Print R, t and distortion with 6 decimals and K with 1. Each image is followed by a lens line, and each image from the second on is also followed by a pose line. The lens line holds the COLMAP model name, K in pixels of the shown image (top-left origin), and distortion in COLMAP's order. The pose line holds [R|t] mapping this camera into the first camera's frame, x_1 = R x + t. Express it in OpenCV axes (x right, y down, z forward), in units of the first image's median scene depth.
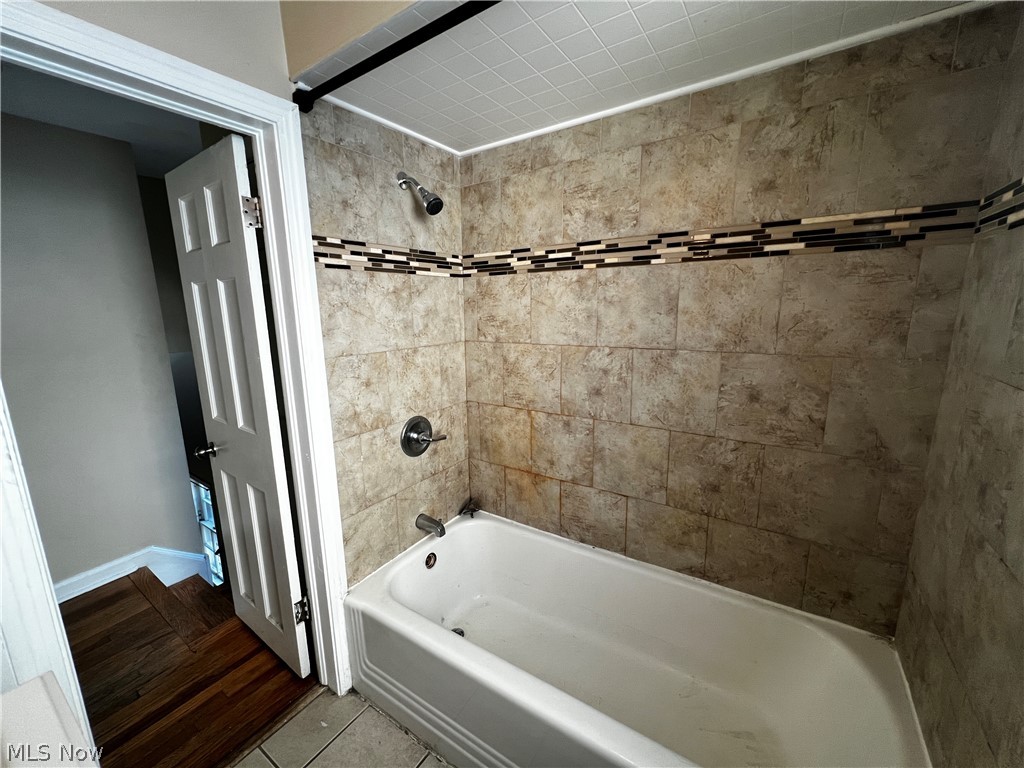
lens RADIAL K [[410.7, 0, 512.2], [0, 410.7, 383.8], [0, 0, 1]] dist [-0.001329, 0.000162]
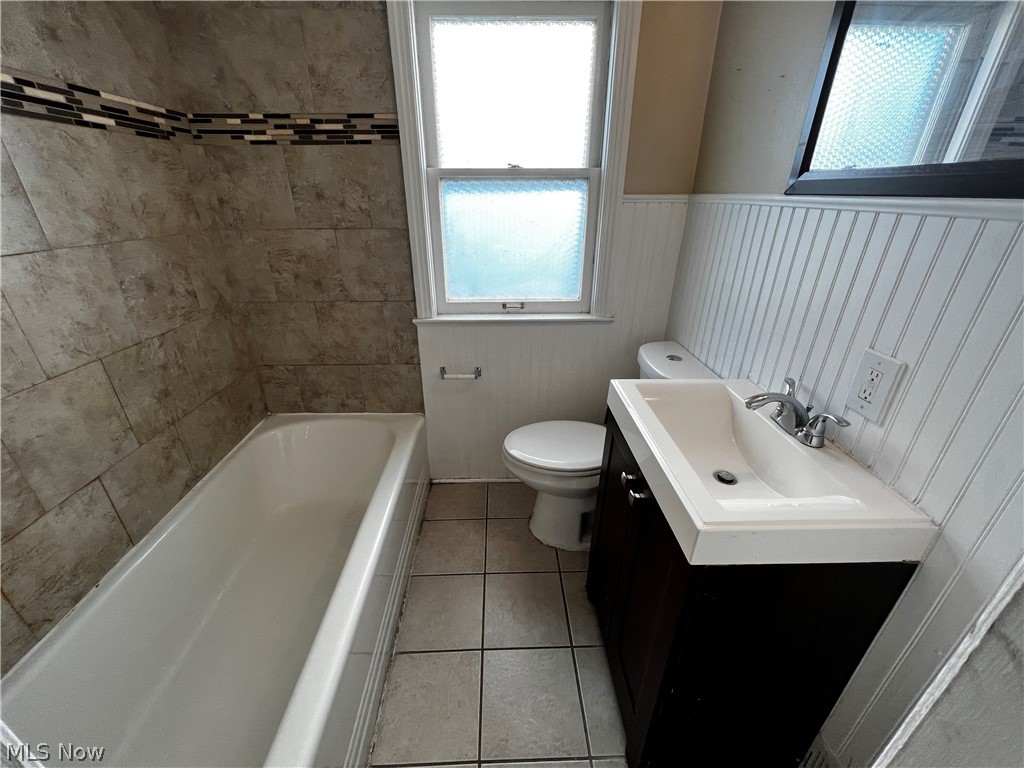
lens RADIAL K [[411.9, 0, 506.9], [0, 411.9, 383.2], [0, 0, 1]] dist [-0.001345, 0.000222]
pose [[-0.569394, -0.325214, 0.755001, -0.691822], [0.165993, 0.854018, 0.493052, -0.108872], [-0.805132, 0.406066, -0.432289, 0.781896]]
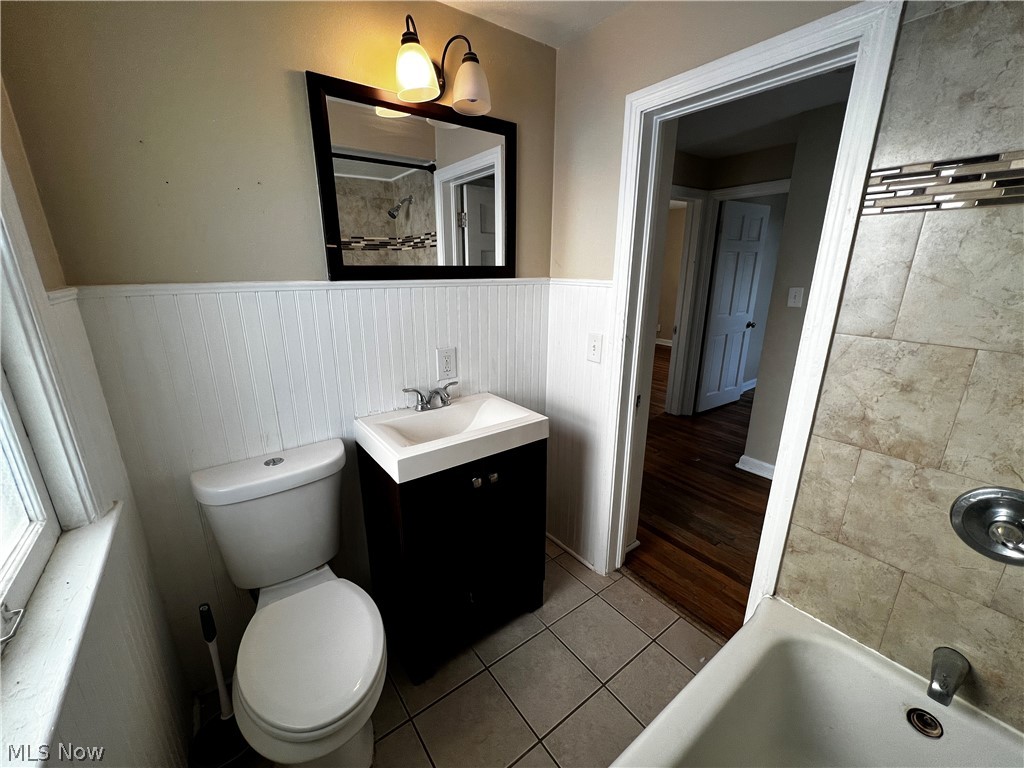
lens RADIAL K [[411.9, 0, 505.9], [0, 411.9, 386.8], [0, 0, 1]] dist [-0.001345, 0.000222]
pose [[-0.347634, 0.287467, -0.892476, 0.489706], [-0.170832, 0.916492, 0.361745, -0.138260], [0.921937, 0.278218, -0.269495, 0.618193]]
